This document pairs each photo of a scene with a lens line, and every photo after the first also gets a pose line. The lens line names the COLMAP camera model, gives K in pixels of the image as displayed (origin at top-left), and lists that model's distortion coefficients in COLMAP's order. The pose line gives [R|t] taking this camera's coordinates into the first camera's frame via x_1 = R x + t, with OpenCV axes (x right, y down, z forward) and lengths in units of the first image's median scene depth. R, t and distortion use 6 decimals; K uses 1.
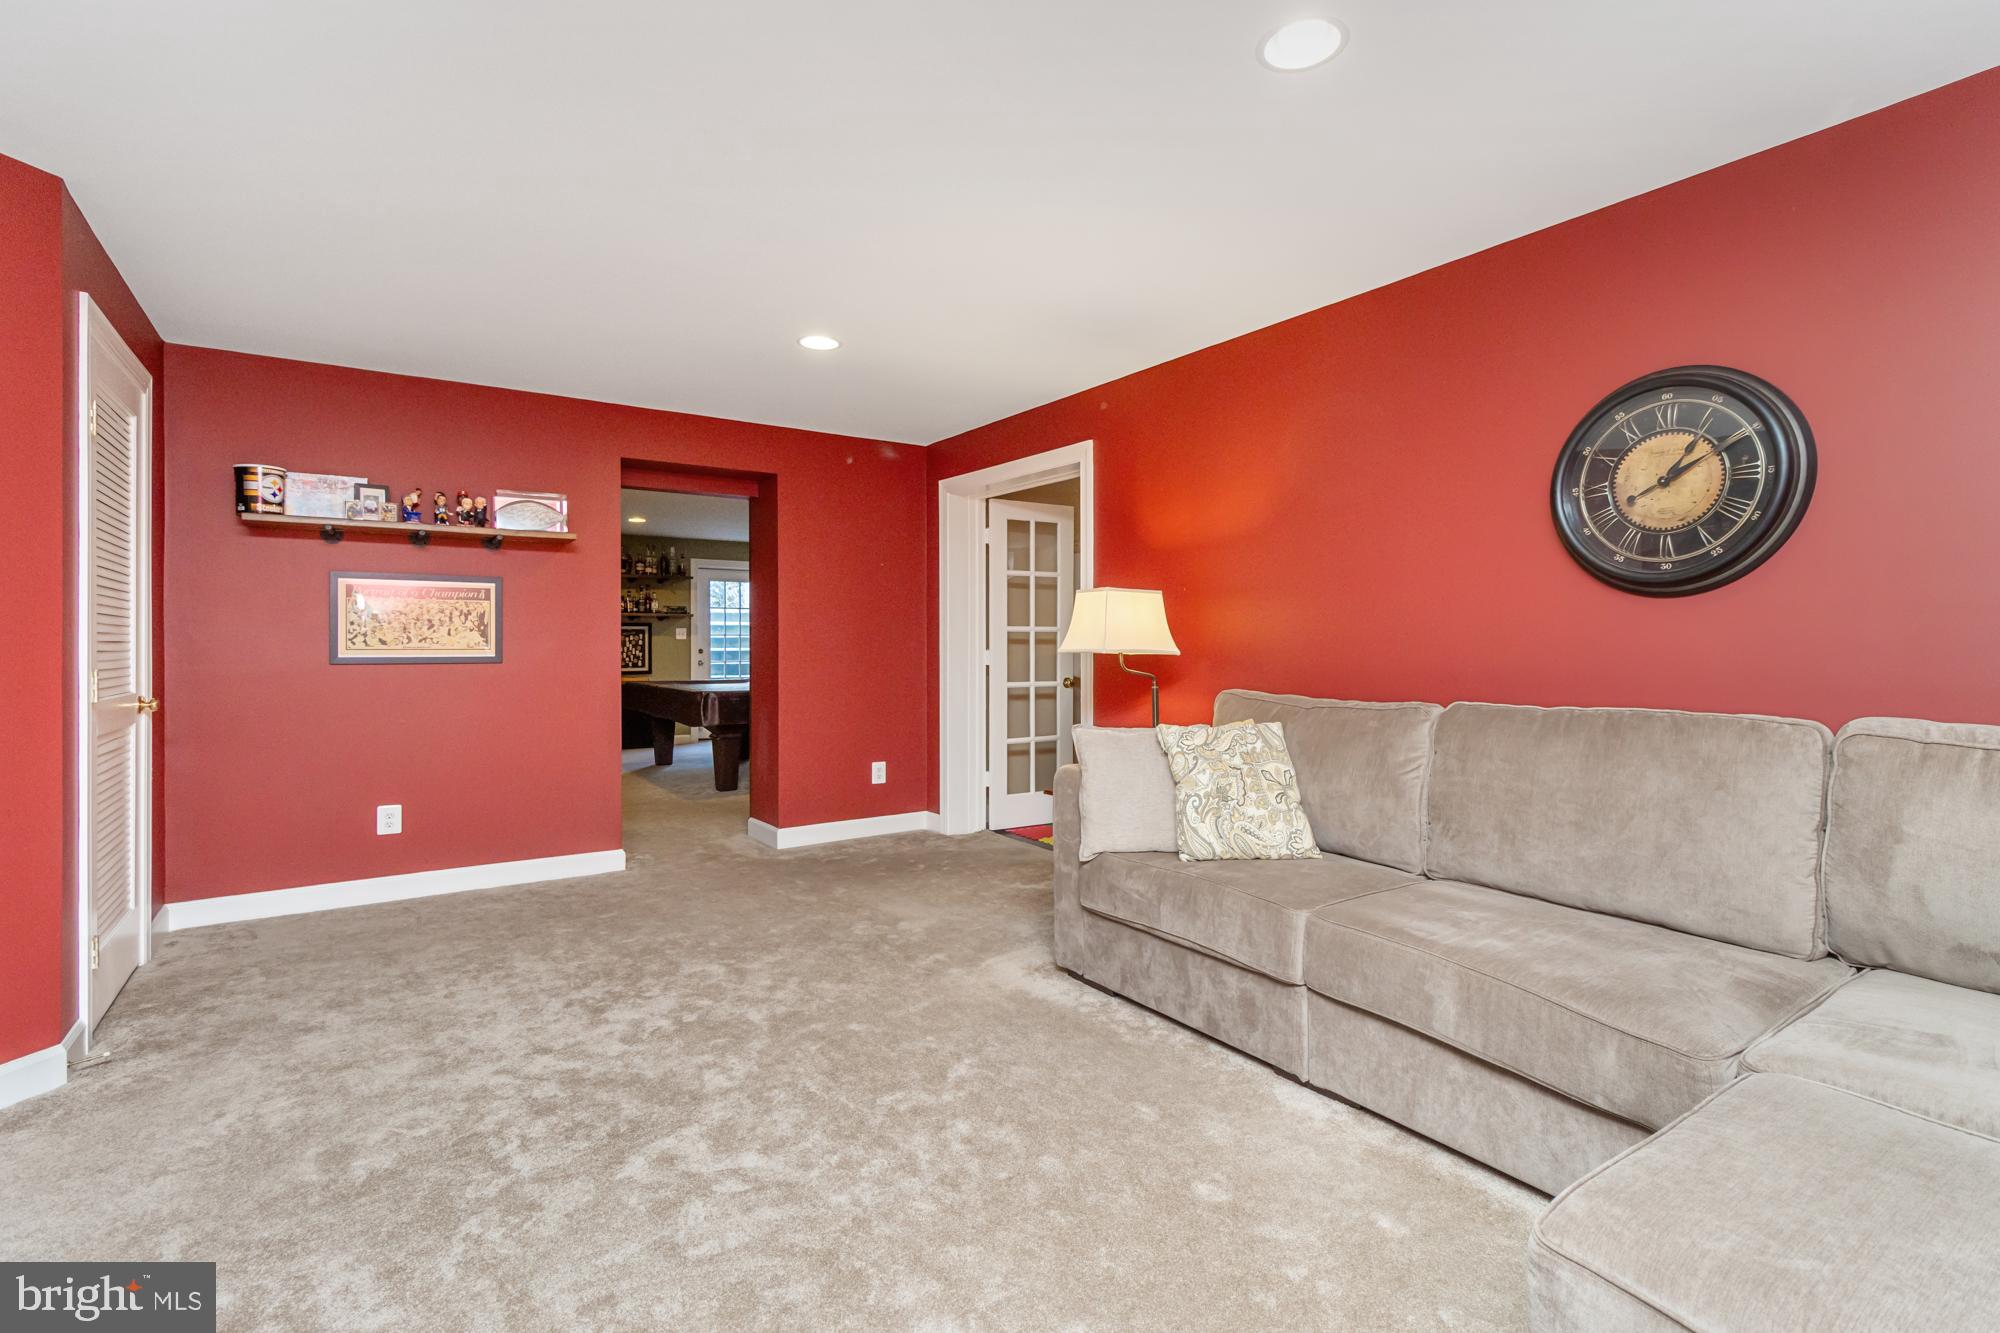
lens RADIAL K [[922.2, 0, 1000.4], [0, 922.2, 665.5], [0, 0, 1]] dist [-0.000005, 0.000917]
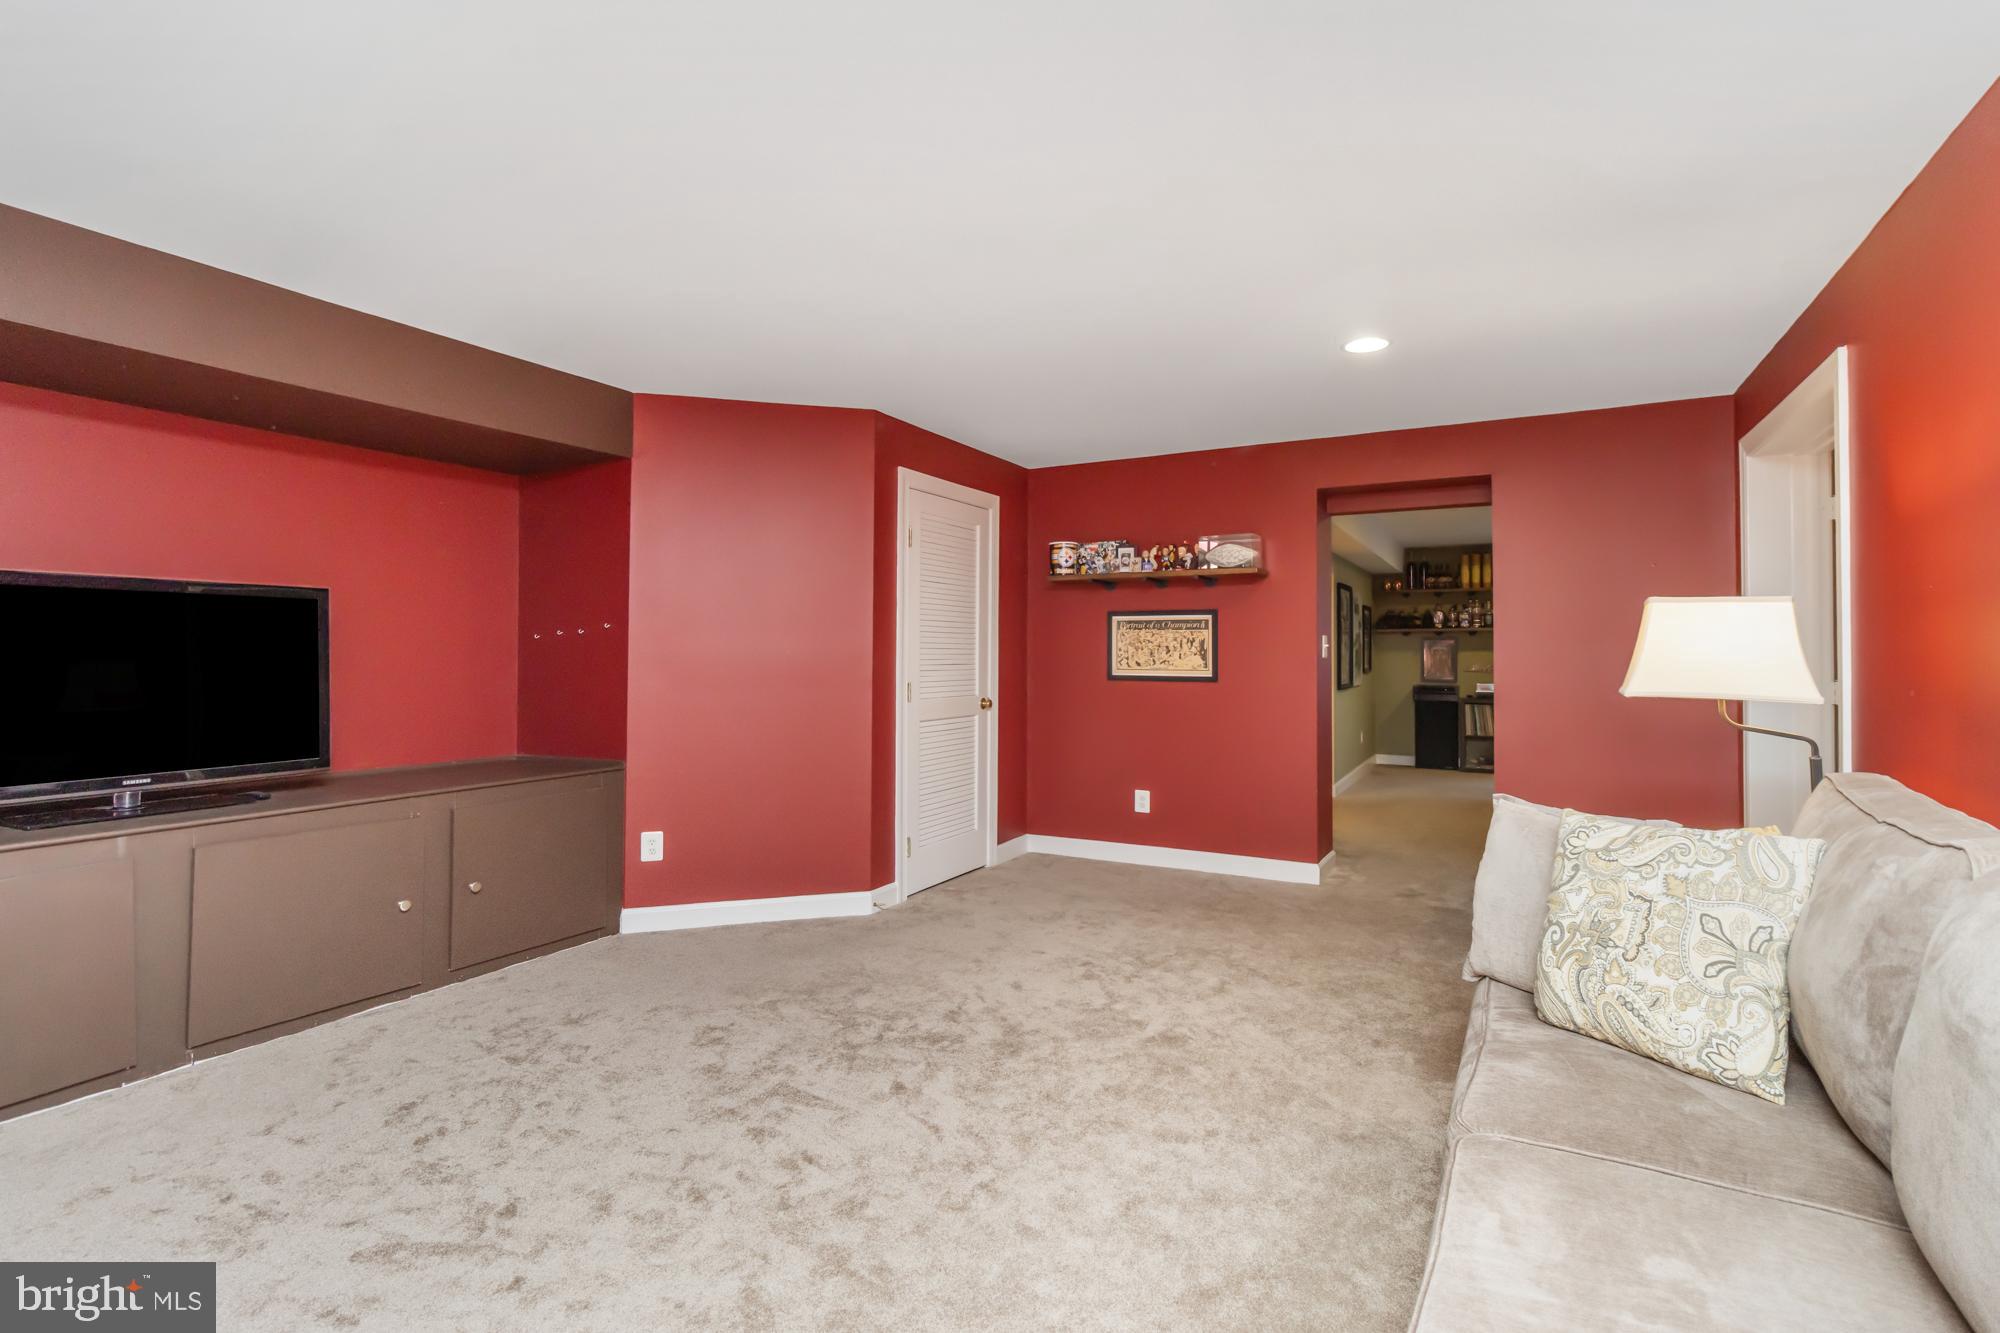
lens RADIAL K [[922.2, 0, 1007.9], [0, 922.2, 647.7], [0, 0, 1]] dist [-0.000005, 0.000917]
pose [[0.462197, -0.003710, -0.886770, 0.461361], [-0.023770, 0.999580, -0.016571, -0.025343], [0.886459, 0.028738, 0.461914, 0.266419]]
